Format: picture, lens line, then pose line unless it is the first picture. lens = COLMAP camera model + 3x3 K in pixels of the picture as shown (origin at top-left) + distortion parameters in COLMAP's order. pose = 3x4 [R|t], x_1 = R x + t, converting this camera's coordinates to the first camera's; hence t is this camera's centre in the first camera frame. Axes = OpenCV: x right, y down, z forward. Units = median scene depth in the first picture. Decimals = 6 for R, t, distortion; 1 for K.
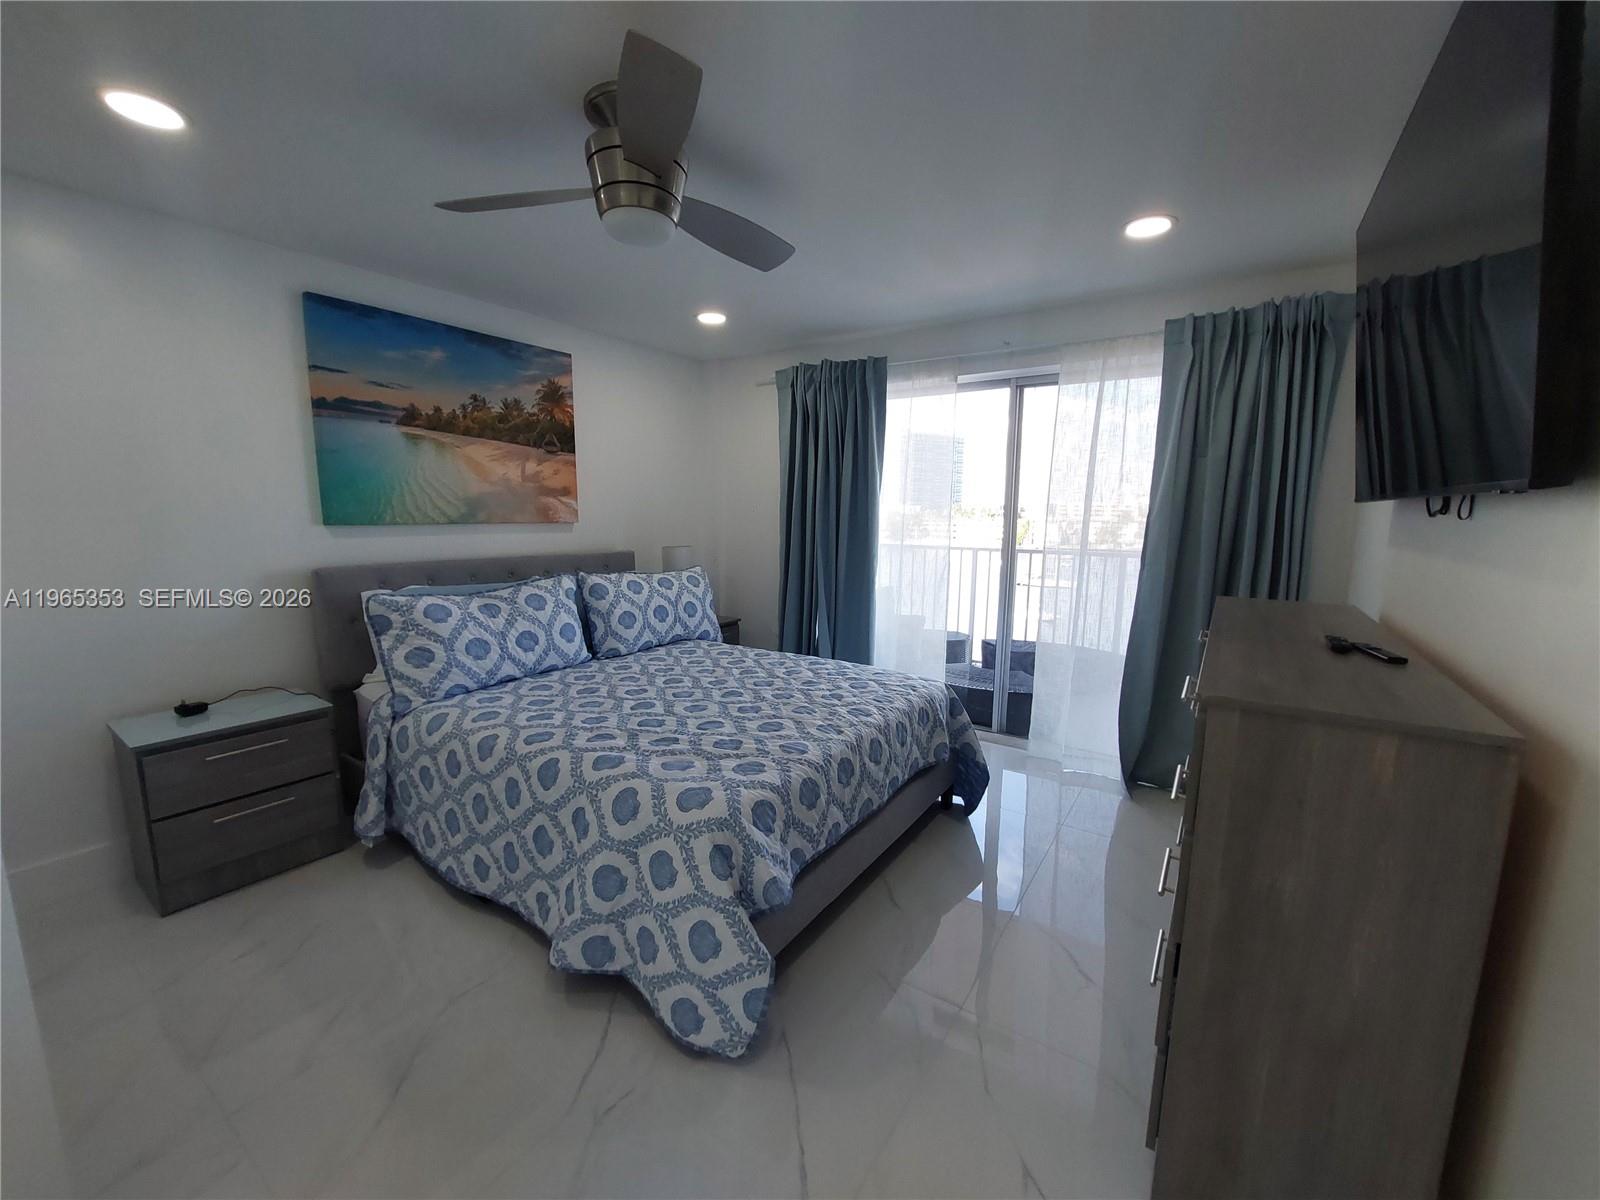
lens RADIAL K [[632.3, 0, 814.5], [0, 632.3, 607.5], [0, 0, 1]] dist [-0.009531, -0.001507]
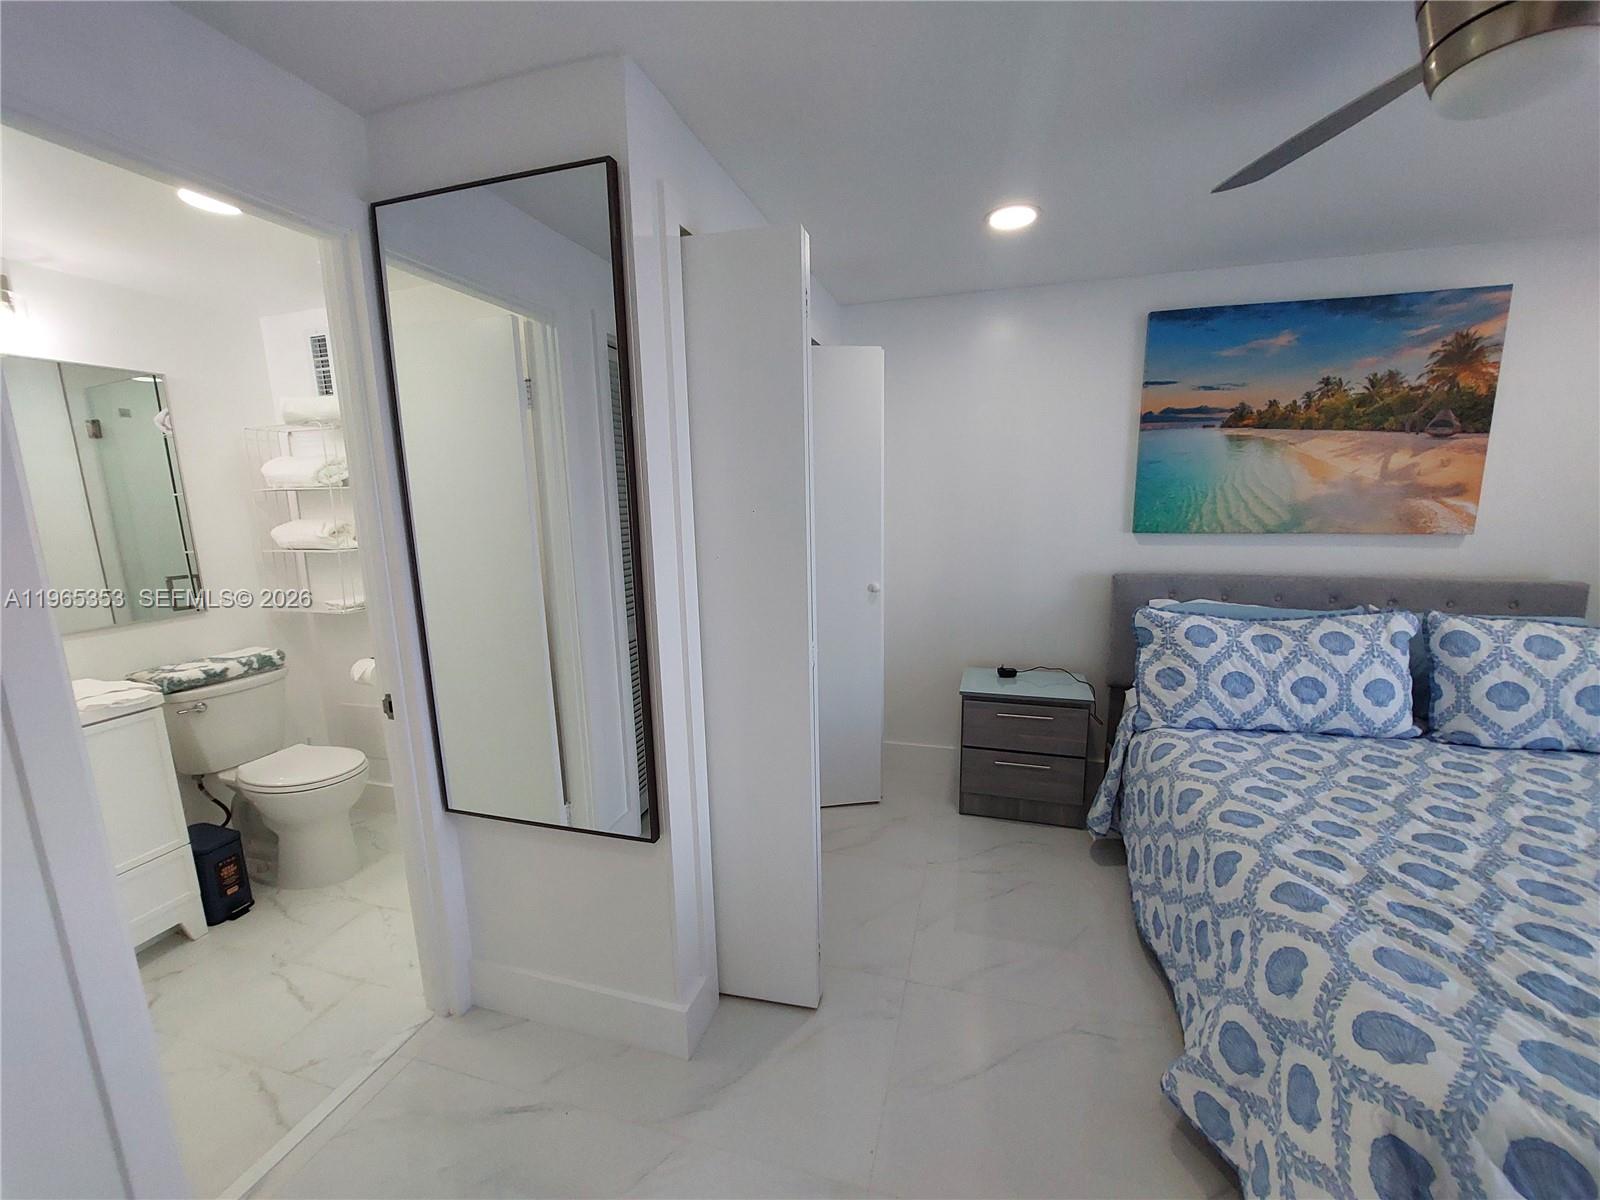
lens RADIAL K [[632.3, 0, 795.4], [0, 632.3, 608.6], [0, 0, 1]] dist [-0.009531, -0.001507]
pose [[0.293351, 0.150985, -0.944007, 0.090996], [-0.125219, 0.985011, 0.118631, -0.064901], [0.947769, 0.083407, 0.307860, 0.149784]]
